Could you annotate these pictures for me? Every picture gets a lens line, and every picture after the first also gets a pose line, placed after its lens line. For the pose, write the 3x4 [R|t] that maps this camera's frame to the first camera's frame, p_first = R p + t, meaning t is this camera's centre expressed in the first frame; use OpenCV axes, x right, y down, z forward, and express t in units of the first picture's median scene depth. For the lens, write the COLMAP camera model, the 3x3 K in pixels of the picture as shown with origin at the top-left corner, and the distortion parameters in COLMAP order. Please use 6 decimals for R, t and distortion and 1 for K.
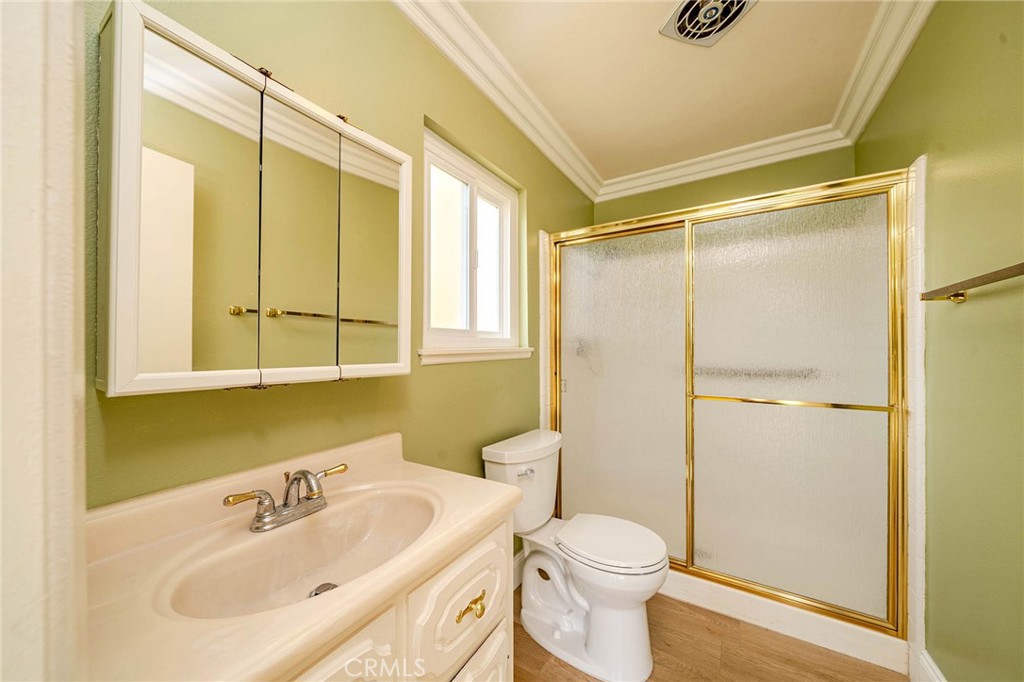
lens RADIAL K [[359.6, 0, 513.1], [0, 359.6, 344.8], [0, 0, 1]] dist [0.000022, 0.000030]
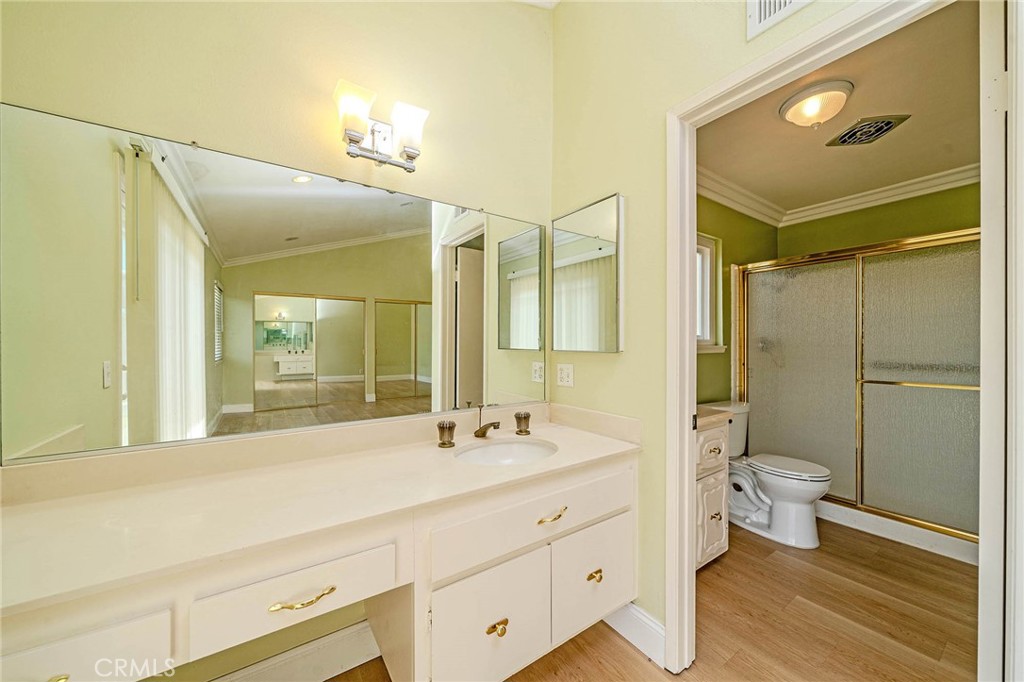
lens RADIAL K [[359.6, 0, 513.1], [0, 359.6, 344.8], [0, 0, 1]] dist [0.000022, 0.000030]
pose [[0.915153, 0.000940, -0.403105, -0.147892], [0.003927, 0.999929, 0.011247, -0.015216], [0.403087, -0.011876, 0.915085, -0.689093]]
